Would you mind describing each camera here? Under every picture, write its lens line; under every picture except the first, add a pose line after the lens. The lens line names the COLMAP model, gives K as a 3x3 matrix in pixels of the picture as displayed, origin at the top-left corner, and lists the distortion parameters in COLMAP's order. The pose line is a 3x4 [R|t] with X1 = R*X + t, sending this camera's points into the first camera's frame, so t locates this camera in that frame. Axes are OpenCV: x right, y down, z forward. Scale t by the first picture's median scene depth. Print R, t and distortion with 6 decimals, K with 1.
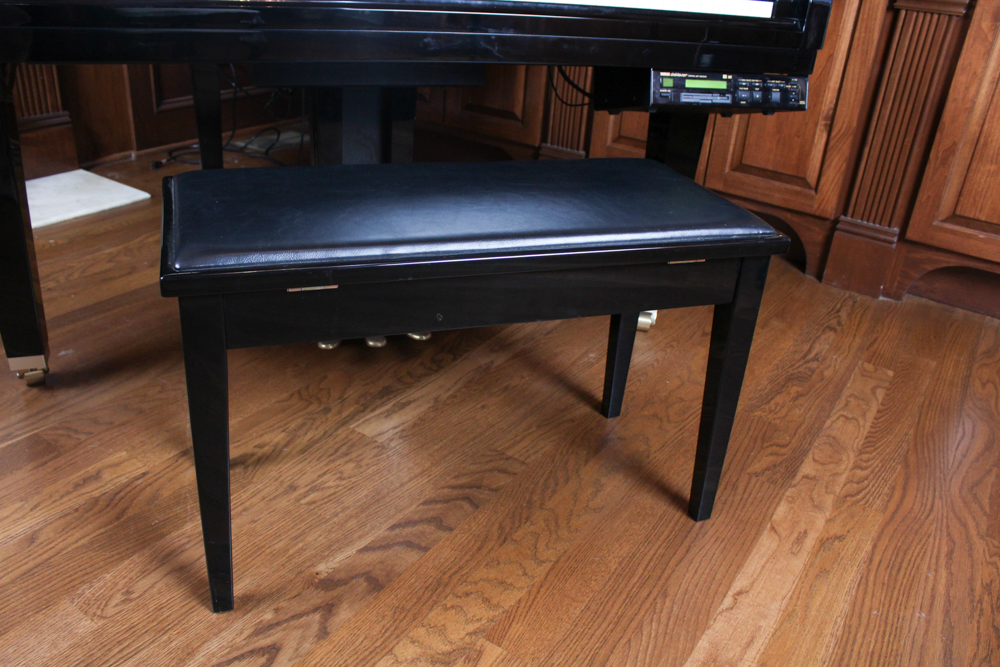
lens RADIAL K [[795.6, 0, 476.2], [0, 795.6, 331.1], [0, 0, 1]] dist [-0.163742, 0.134936]
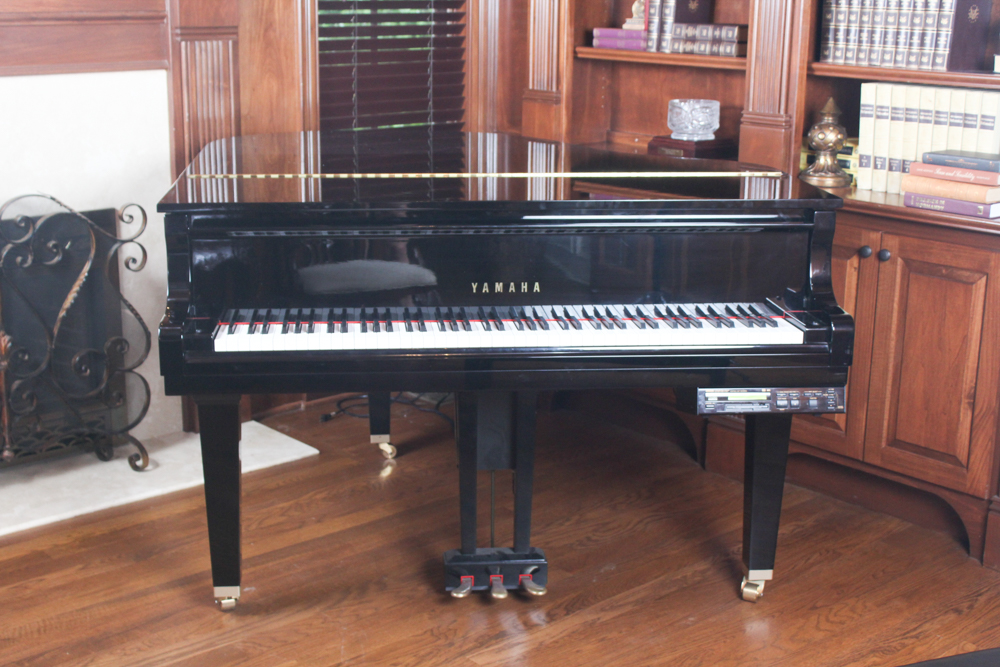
lens RADIAL K [[1345.7, 0, 500.0], [0, 1345.7, 333.5], [0, 0, 1]] dist [-0.027296, 0.049280]
pose [[0.971280, 0.005605, -0.237874, 0.370119], [-0.059738, 0.973446, -0.220983, 0.082007], [0.230319, 0.228846, 0.945824, -1.051682]]
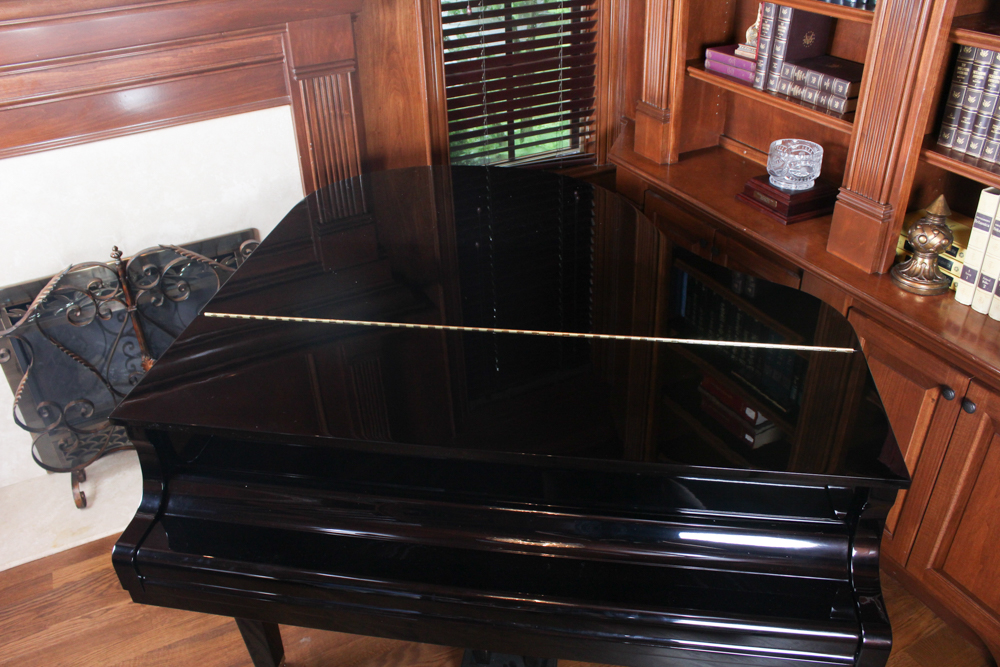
lens RADIAL K [[807.9, 0, 500.0], [0, 807.9, 333.5], [0, 0, 1]] dist [-0.162240, 0.143058]
pose [[0.874962, 0.171318, -0.452870, 0.352536], [-0.135782, 0.984599, 0.110132, -0.756826], [0.464763, -0.034870, 0.884748, -0.107228]]
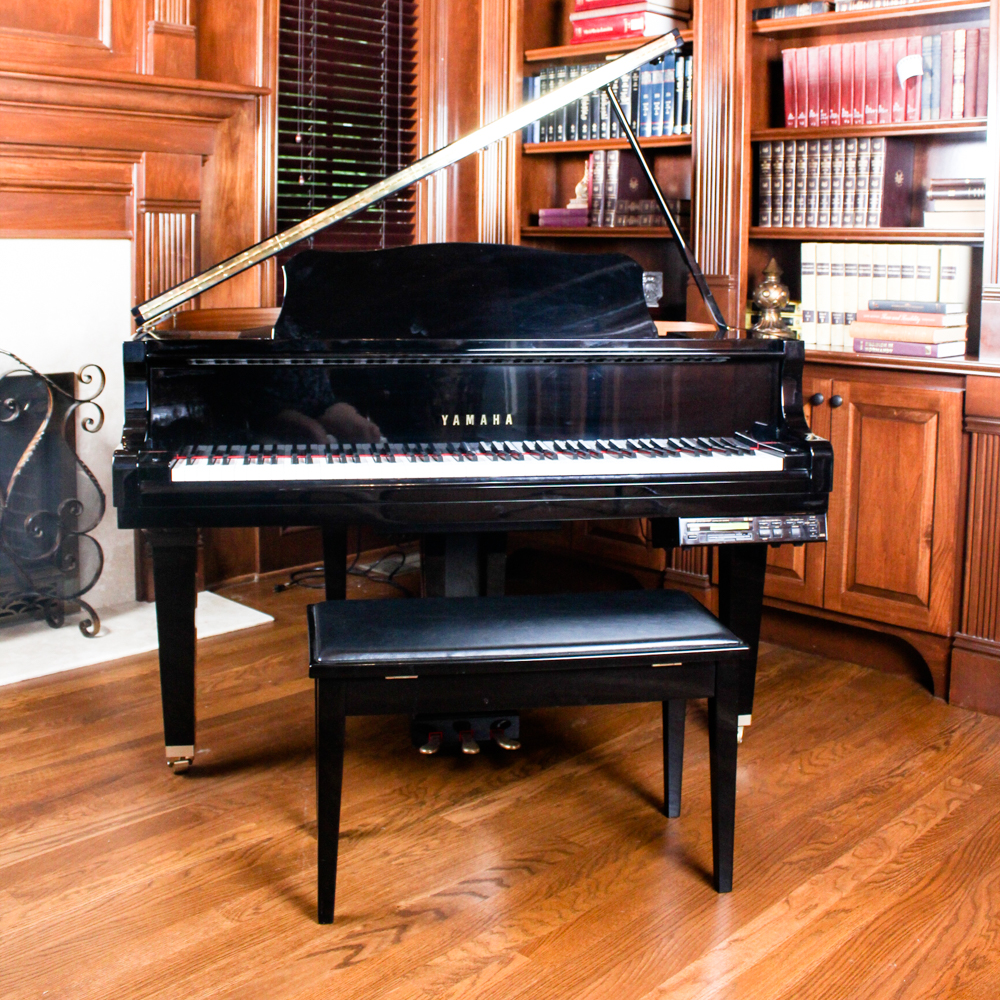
lens RADIAL K [[1193.7, 0, 515.1], [0, 1193.7, 347.3], [0, 0, 1]] dist [-0.165056, 0.154376]
pose [[0.986510, -0.040893, -0.158510, 0.233634], [-0.024442, 0.920645, -0.389634, 0.140740], [0.161865, 0.388252, 0.907227, -0.759552]]
